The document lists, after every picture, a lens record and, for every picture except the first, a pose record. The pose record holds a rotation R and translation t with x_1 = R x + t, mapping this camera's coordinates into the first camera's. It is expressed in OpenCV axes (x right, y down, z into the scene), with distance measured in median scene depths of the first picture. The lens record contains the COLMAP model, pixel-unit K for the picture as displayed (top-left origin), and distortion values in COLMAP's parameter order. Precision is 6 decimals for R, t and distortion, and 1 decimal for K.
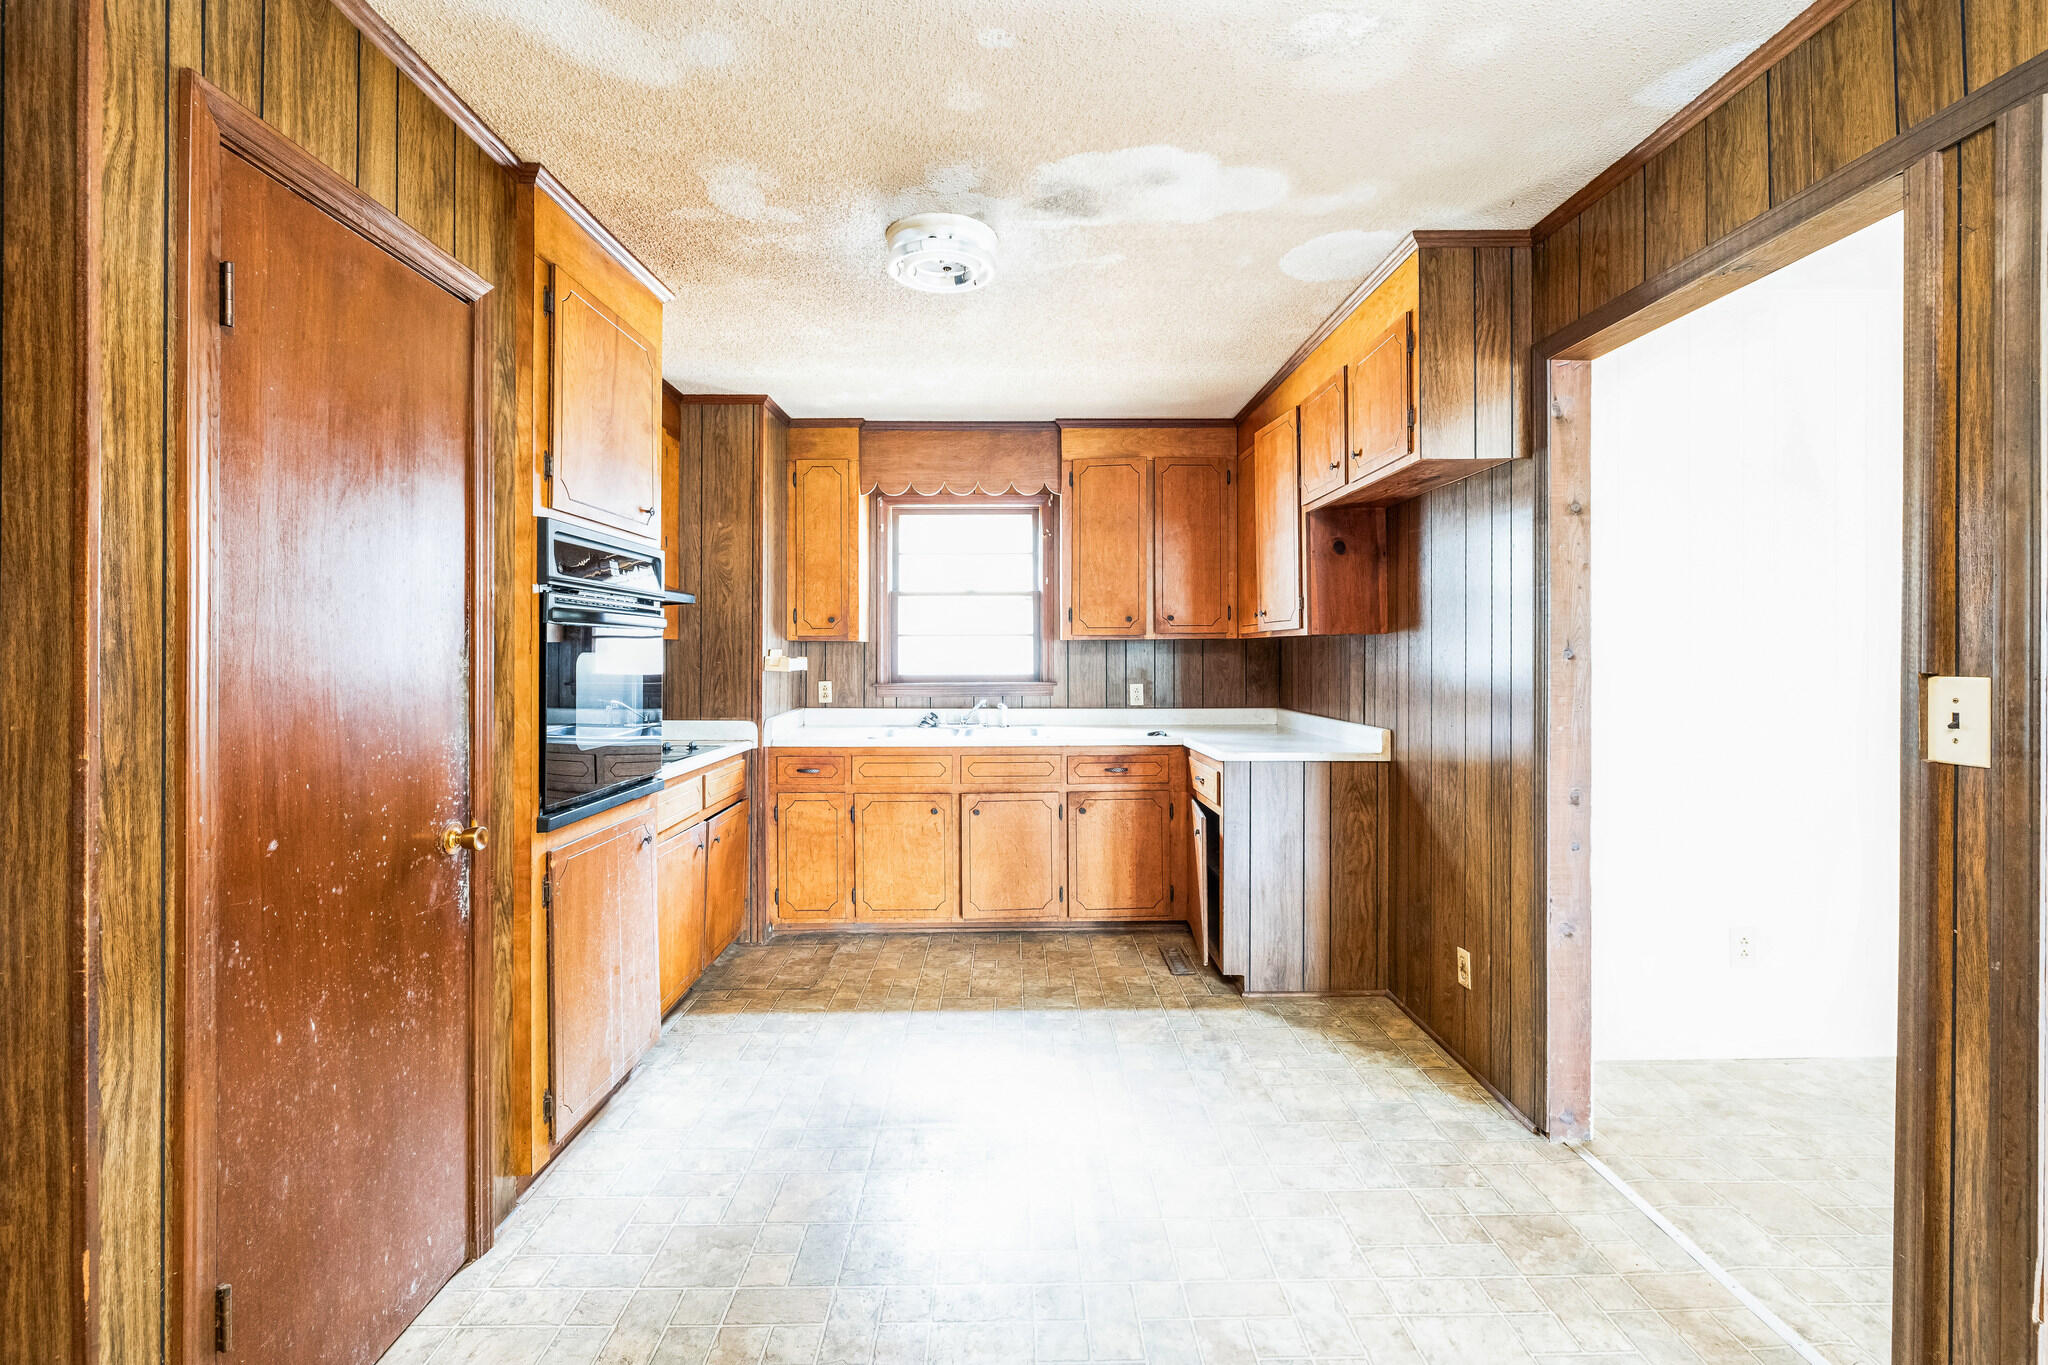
lens RADIAL K [[869.7, 0, 1025.8], [0, 869.7, 639.0], [0, 0, 1]] dist [-0.002214, -0.000750]
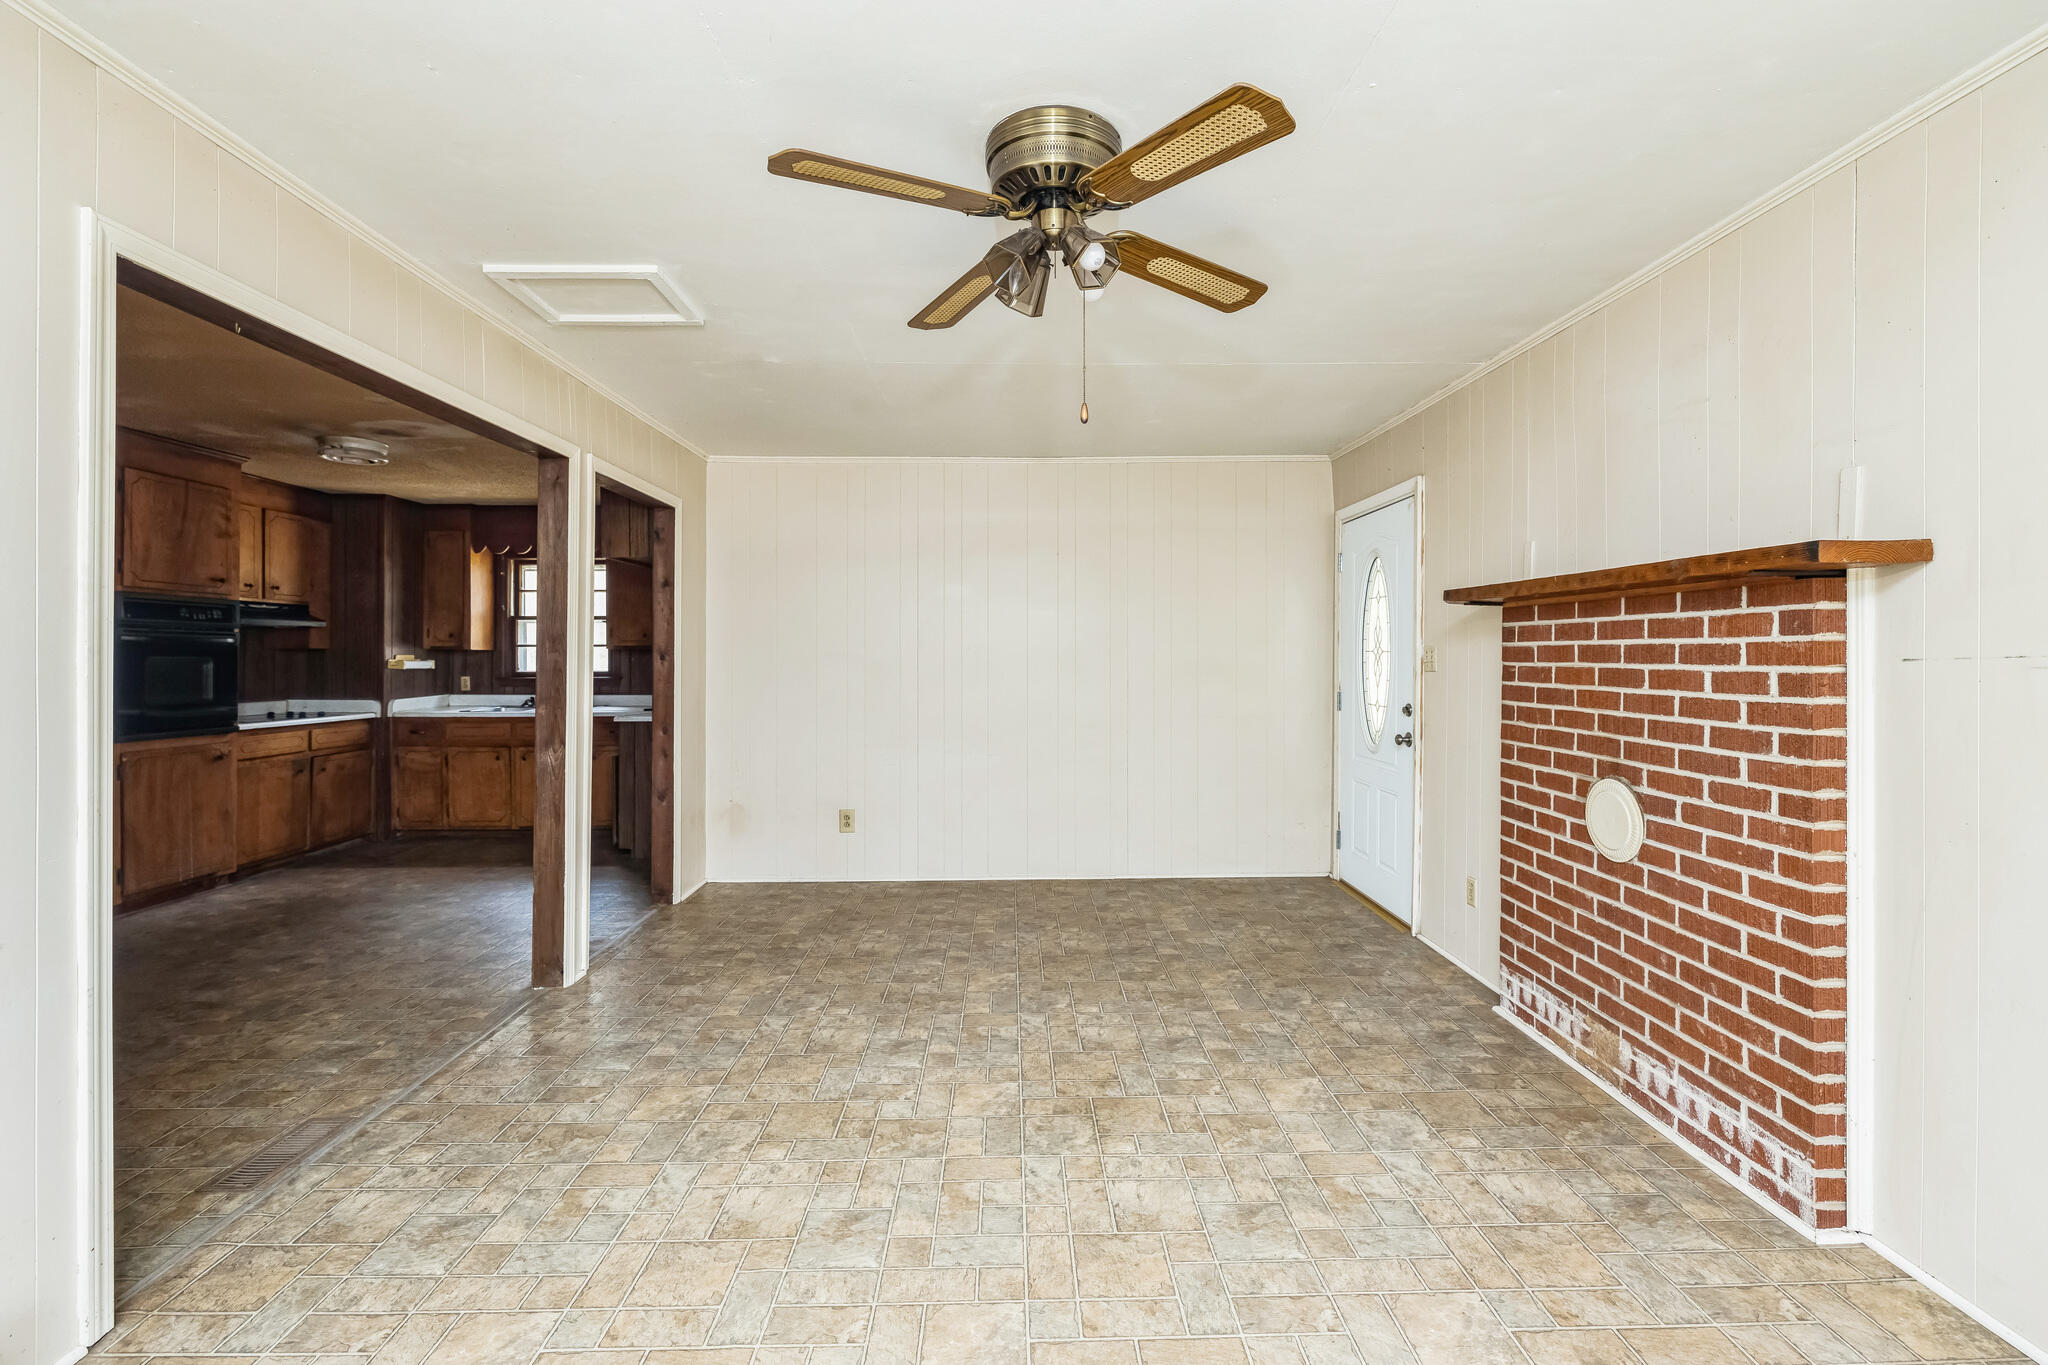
lens RADIAL K [[869.7, 0, 1010.4], [0, 869.7, 656.7], [0, 0, 1]] dist [-0.002214, -0.000750]
pose [[0.999988, -0.001387, -0.004616, 0.854185], [0.001432, 0.999952, 0.009699, 0.001744], [0.004602, -0.009705, 0.999942, -0.578887]]
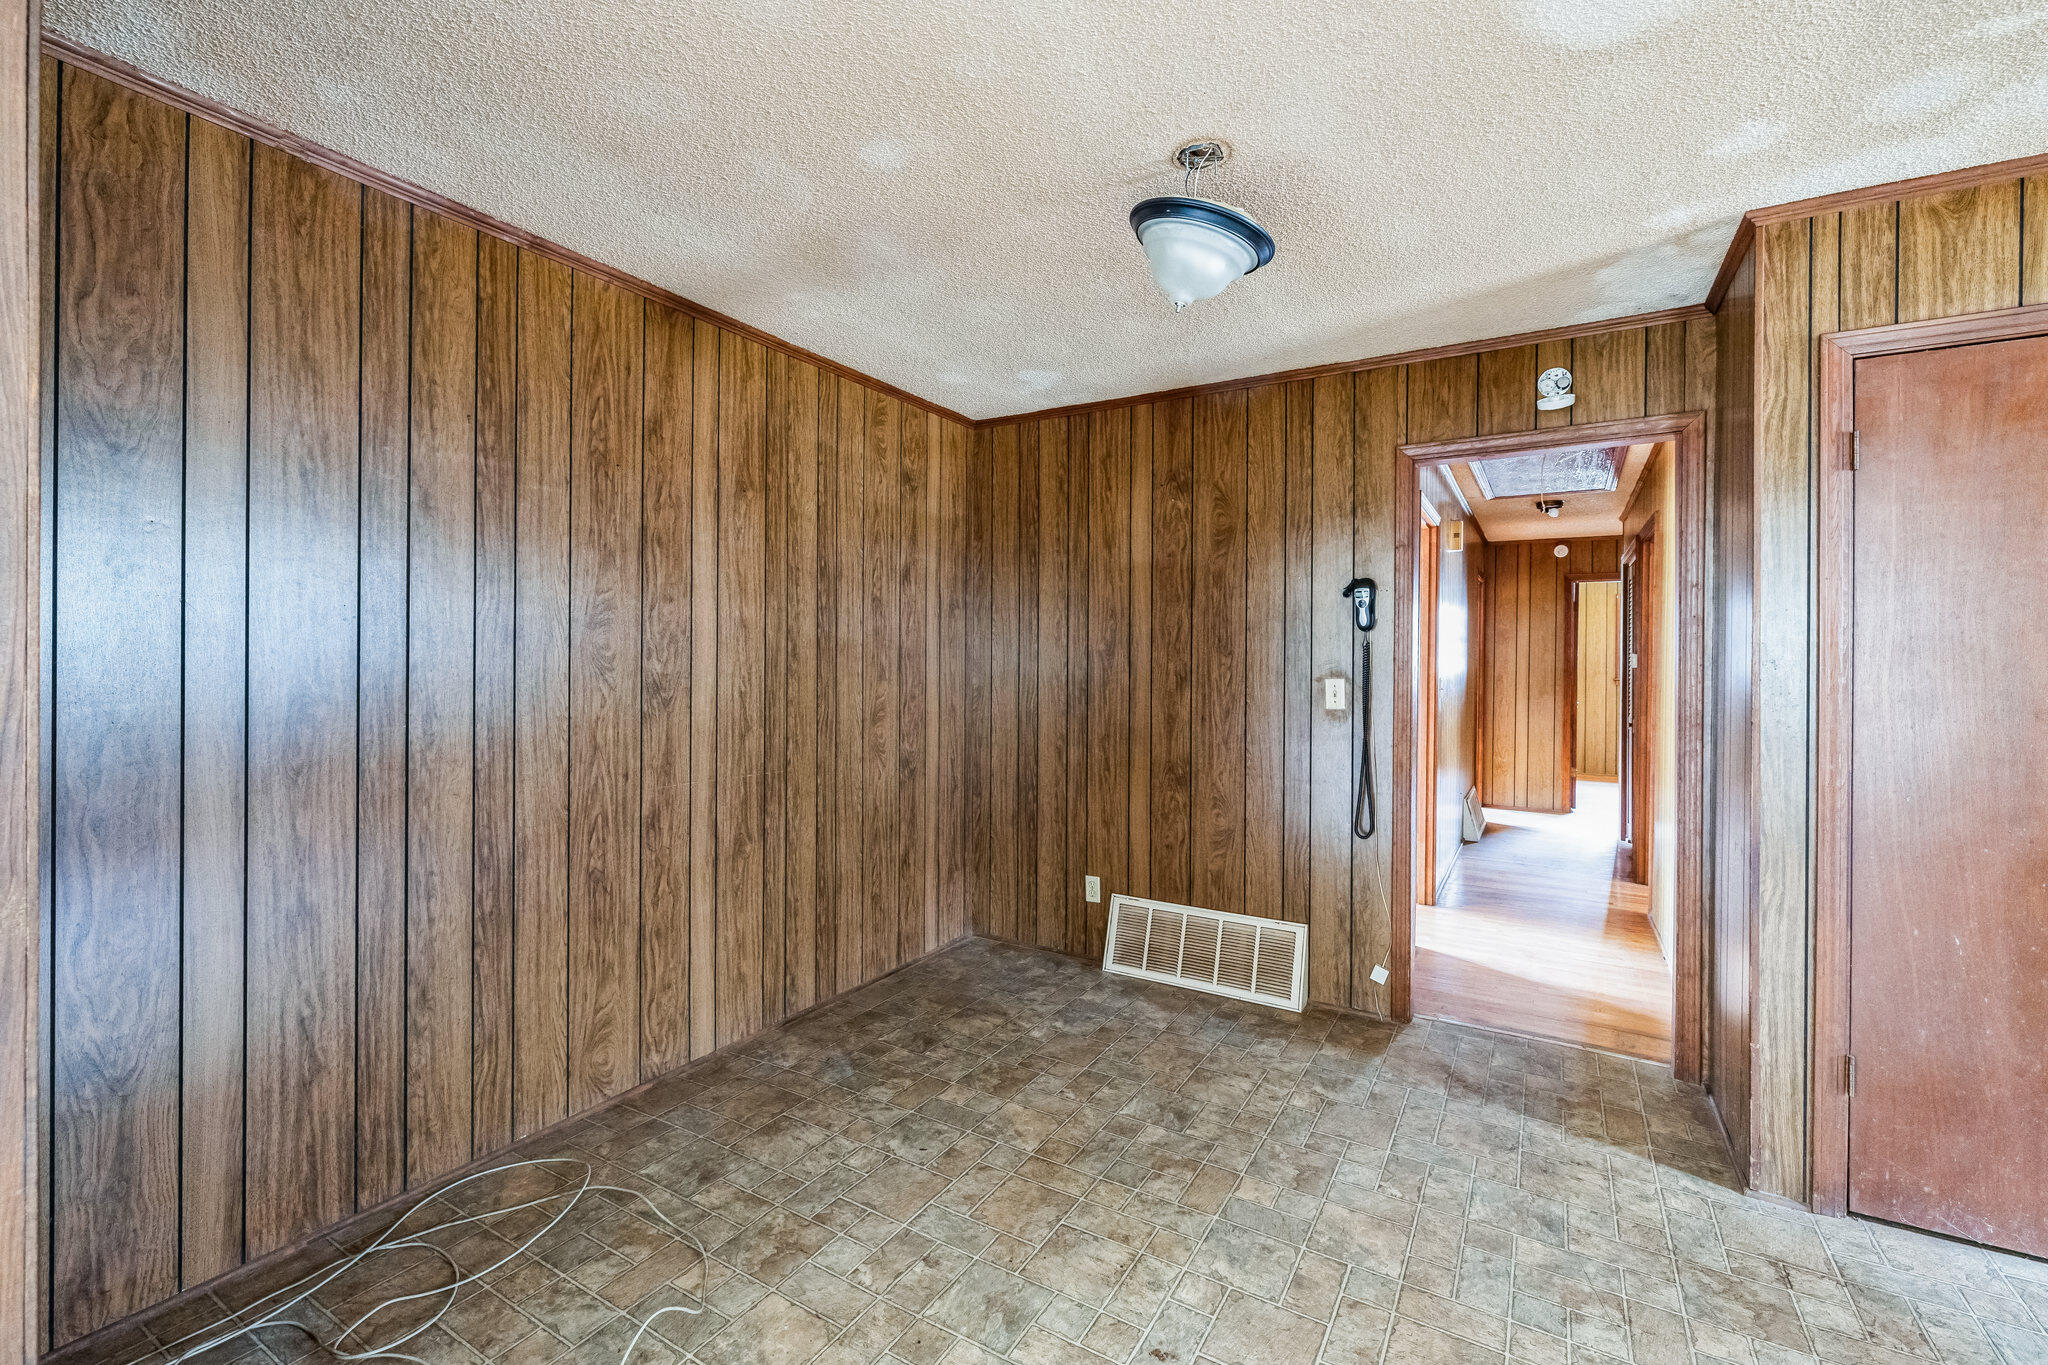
lens RADIAL K [[869.7, 0, 1033.6], [0, 869.7, 656.5], [0, 0, 1]] dist [-0.002214, -0.000750]
pose [[-0.530478, -0.008919, -0.847652, 0.421979], [-0.002316, 0.999956, -0.009072, 0.005197], [0.847696, -0.002849, -0.530475, 0.175338]]
